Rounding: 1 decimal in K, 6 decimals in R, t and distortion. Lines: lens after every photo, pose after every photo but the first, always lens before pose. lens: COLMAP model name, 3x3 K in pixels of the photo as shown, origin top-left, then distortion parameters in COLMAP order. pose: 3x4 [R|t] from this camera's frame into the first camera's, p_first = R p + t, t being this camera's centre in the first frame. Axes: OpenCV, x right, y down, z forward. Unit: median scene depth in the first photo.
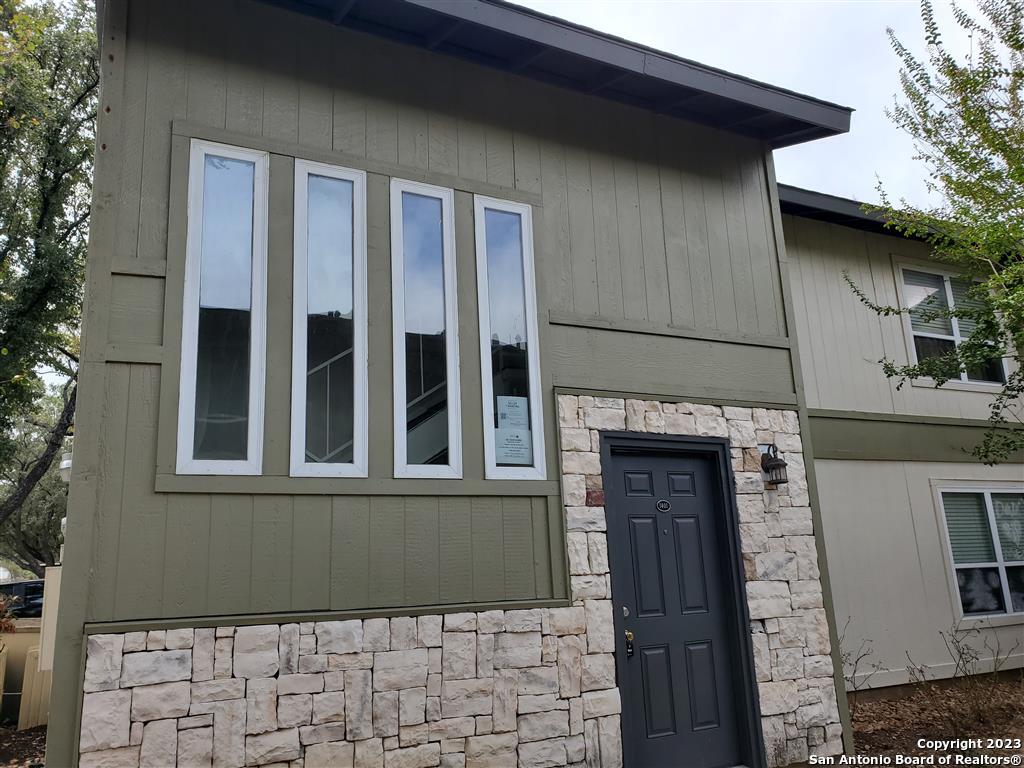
lens RADIAL K [[812.5, 0, 508.2], [0, 812.5, 381.4], [0, 0, 1]] dist [-0.002255, 0.010982]
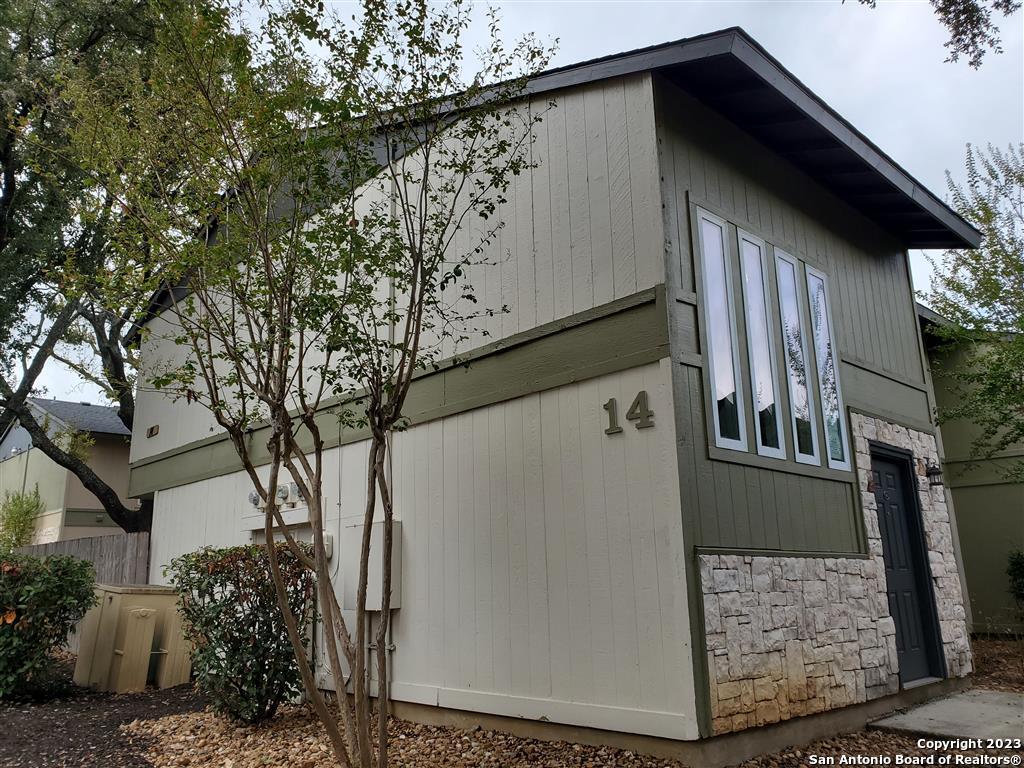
lens RADIAL K [[812.5, 0, 508.2], [0, 812.5, 381.4], [0, 0, 1]] dist [-0.002255, 0.010982]
pose [[0.959114, 0.086260, 0.269555, -0.986881], [-0.078378, 0.996125, -0.039889, 0.073137], [-0.271951, 0.017131, 0.962159, -0.225867]]
